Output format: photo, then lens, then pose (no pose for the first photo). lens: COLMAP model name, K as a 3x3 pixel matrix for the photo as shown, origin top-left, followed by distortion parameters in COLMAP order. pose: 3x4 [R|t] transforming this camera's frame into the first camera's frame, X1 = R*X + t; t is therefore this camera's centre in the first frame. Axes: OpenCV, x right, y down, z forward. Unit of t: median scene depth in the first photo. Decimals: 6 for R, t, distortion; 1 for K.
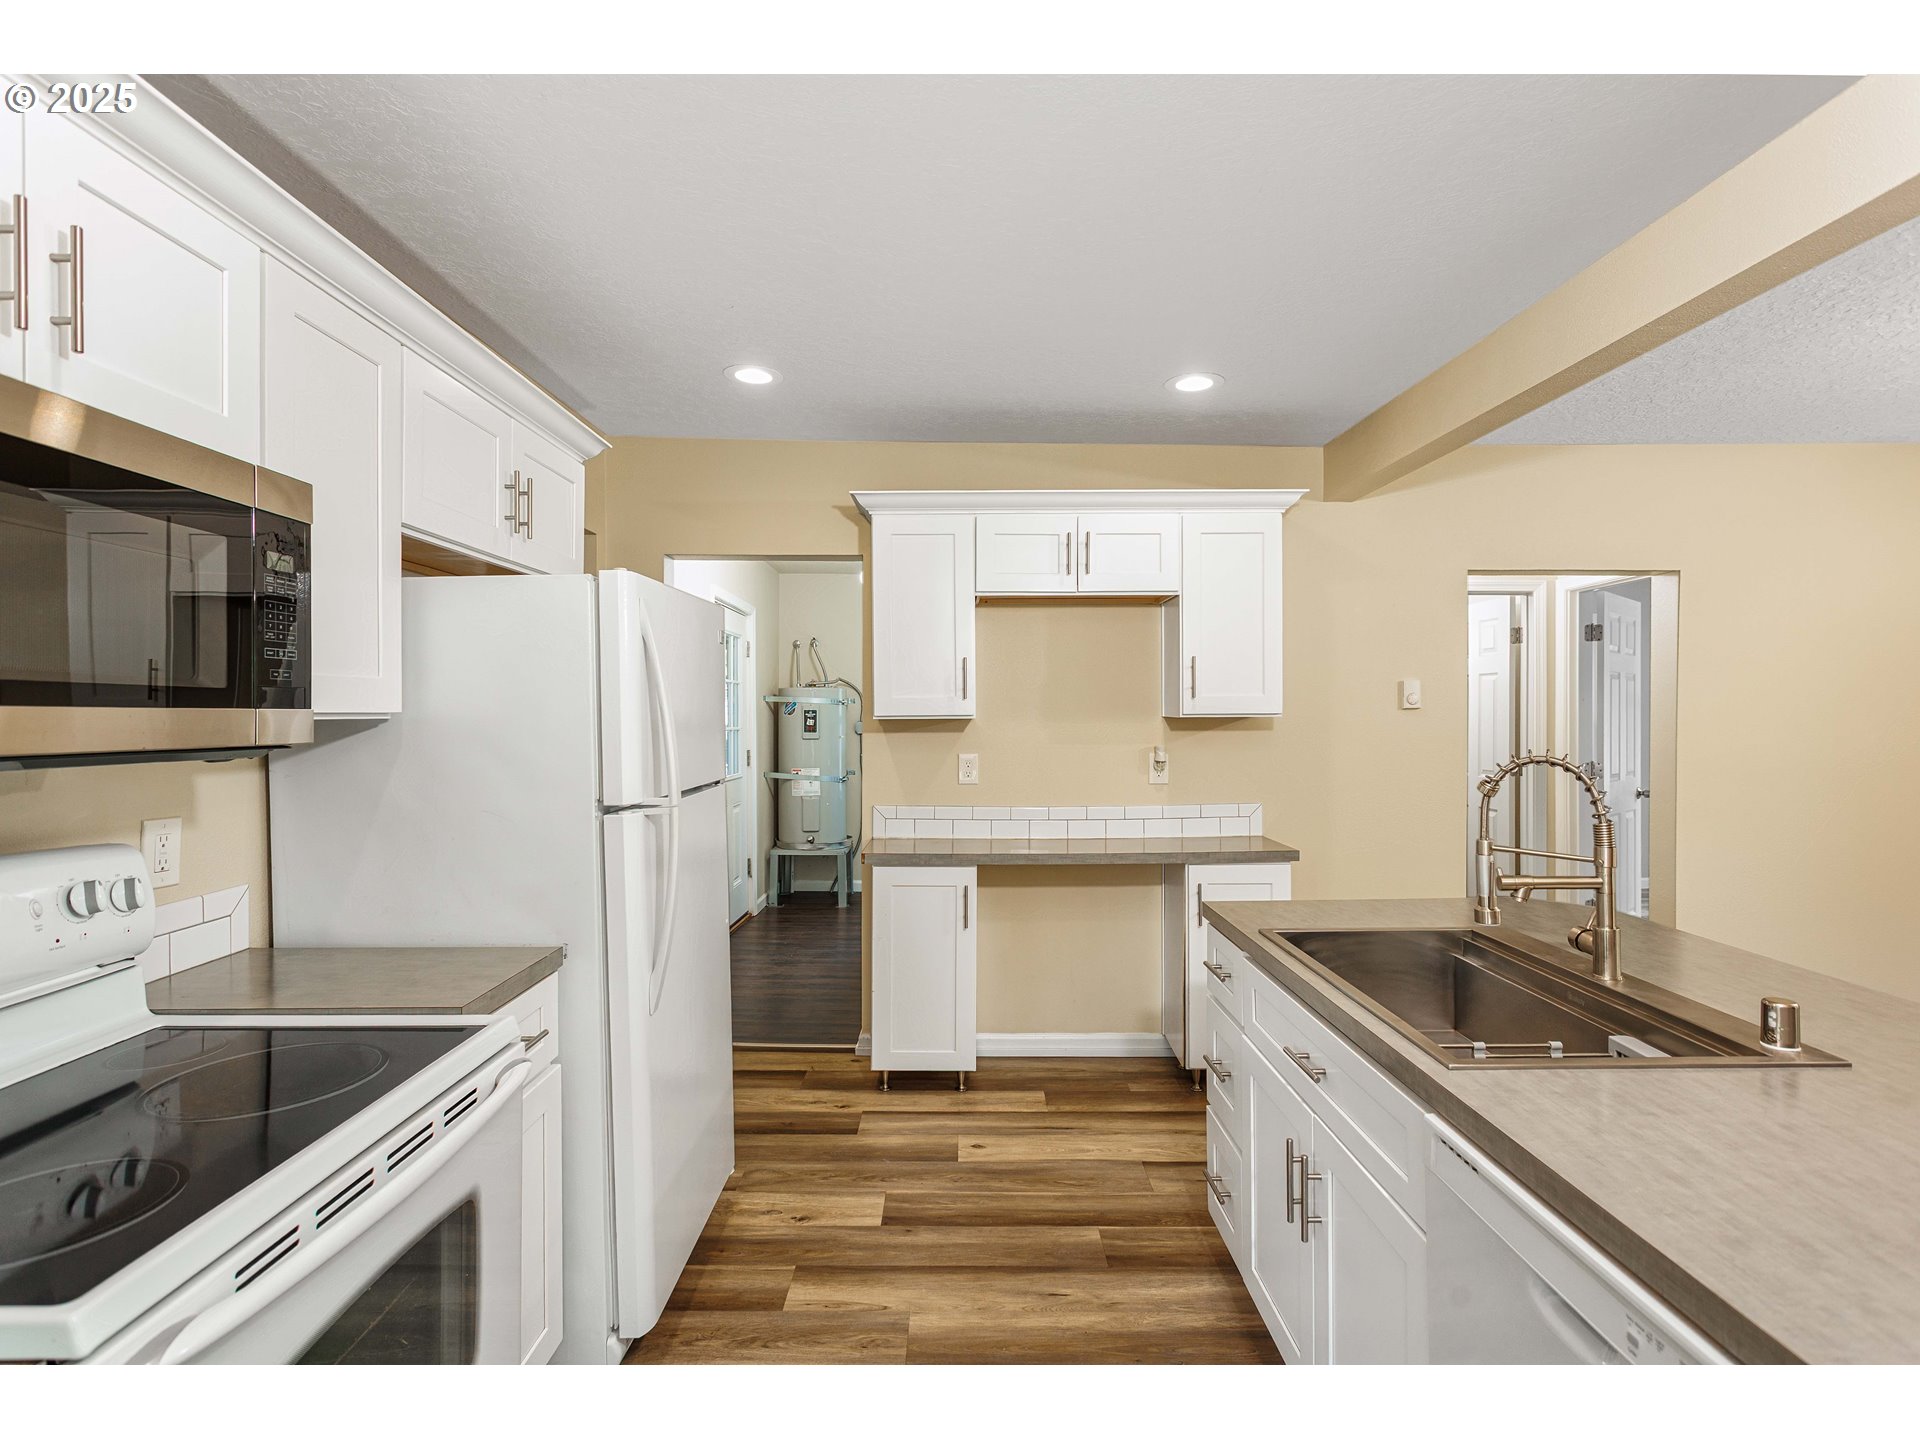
lens RADIAL K [[927.3, 0, 959.6], [0, 927.3, 719.1], [0, 0, 1]] dist [0.000586, -0.000808]
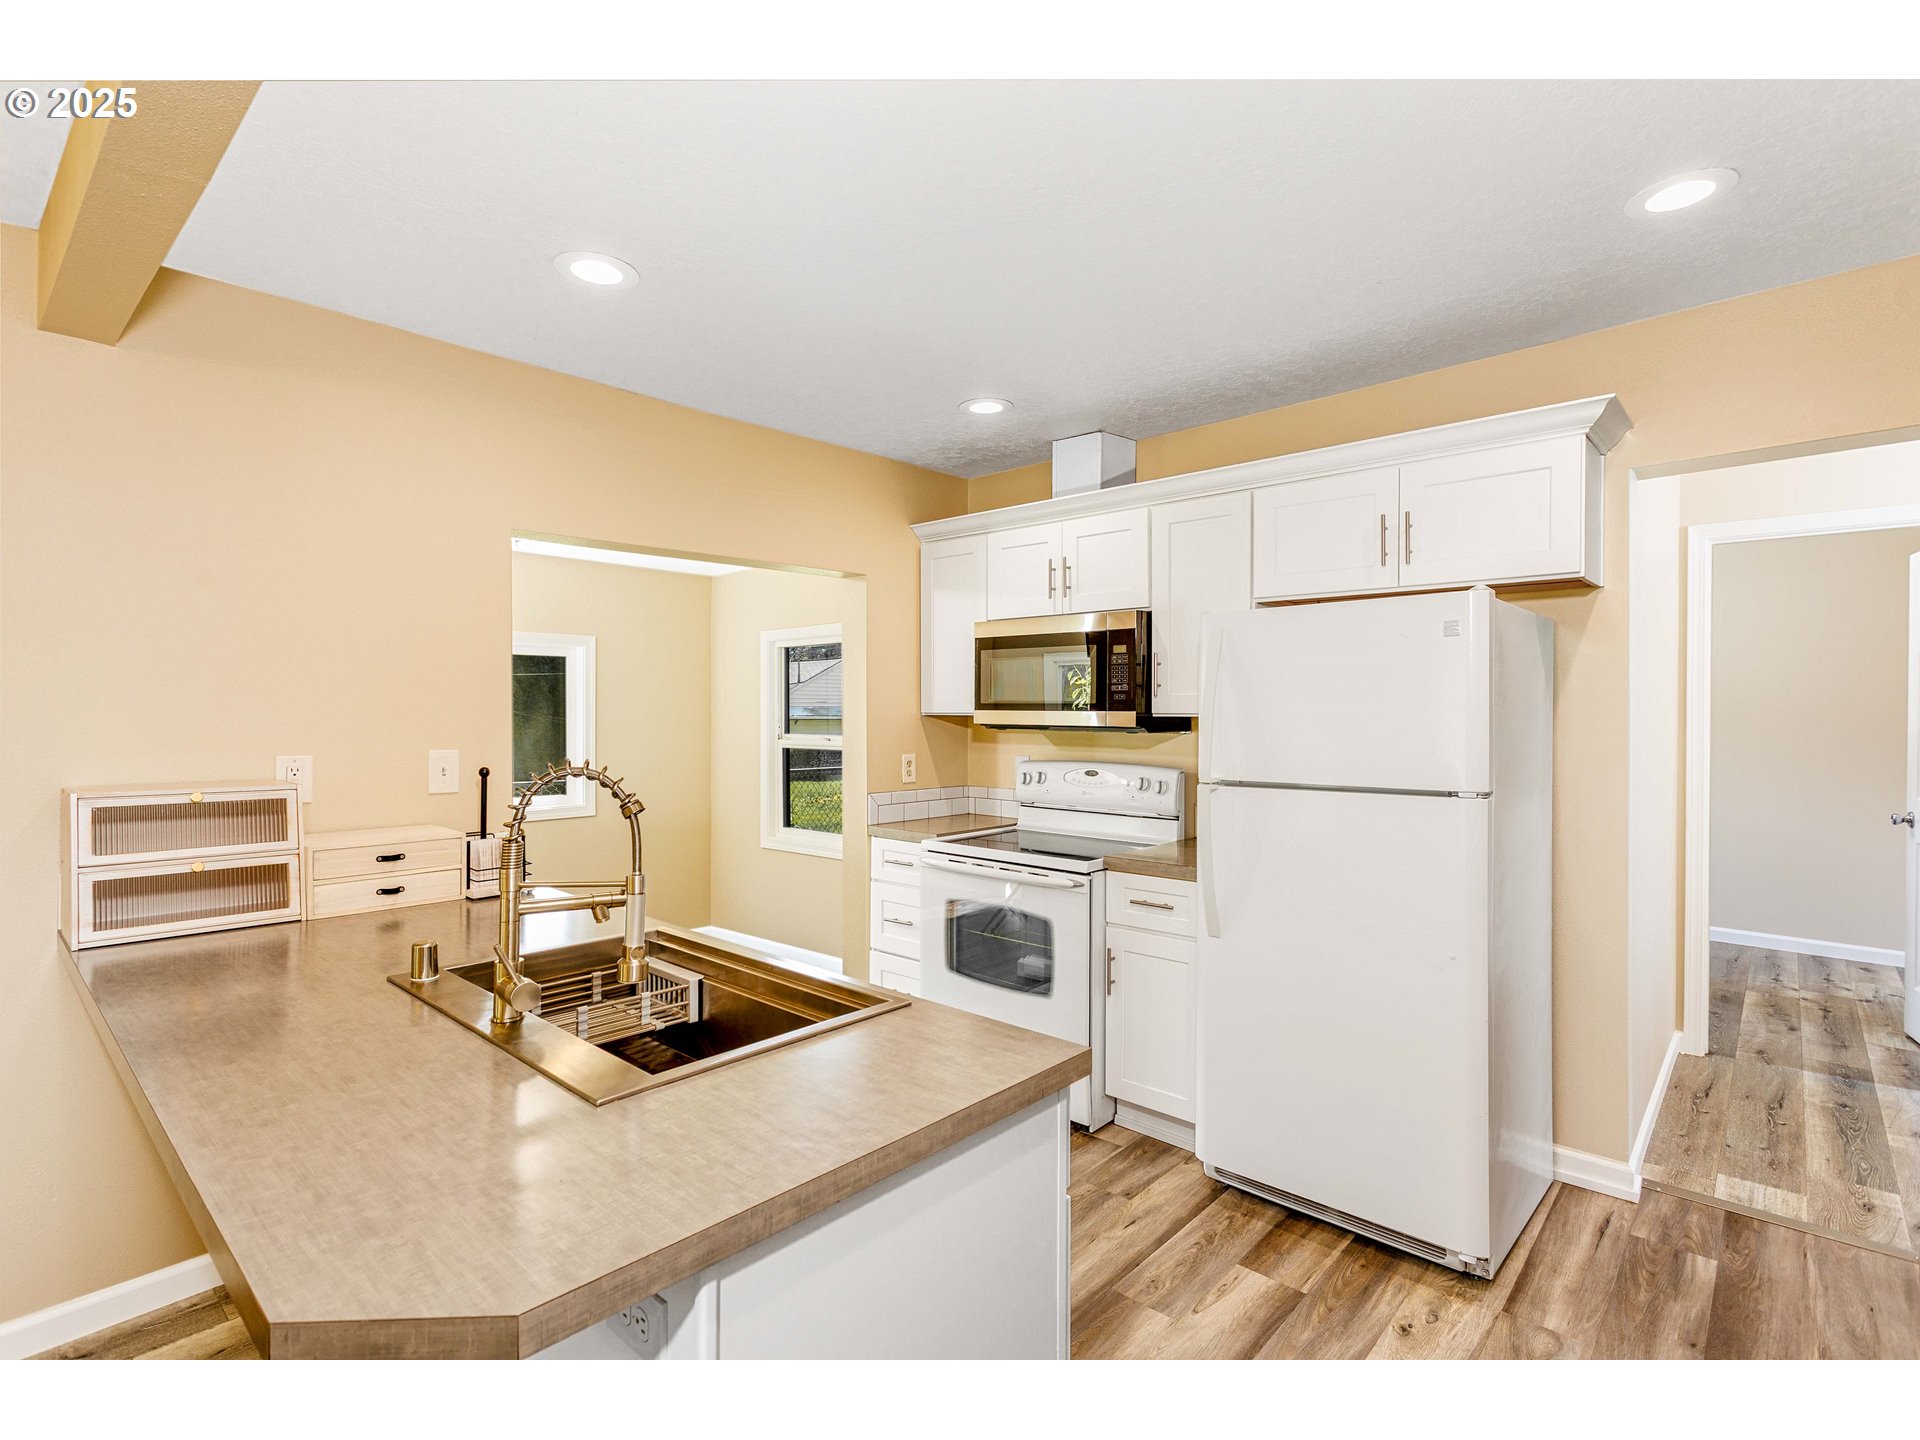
lens RADIAL K [[927.3, 0, 963.6], [0, 927.3, 714.8], [0, 0, 1]] dist [0.000586, -0.000808]
pose [[-0.670569, 0.005174, -0.741829, 0.450590], [-0.004061, 0.999935, 0.010645, -0.008416], [0.741836, 0.010151, -0.670504, 0.809237]]
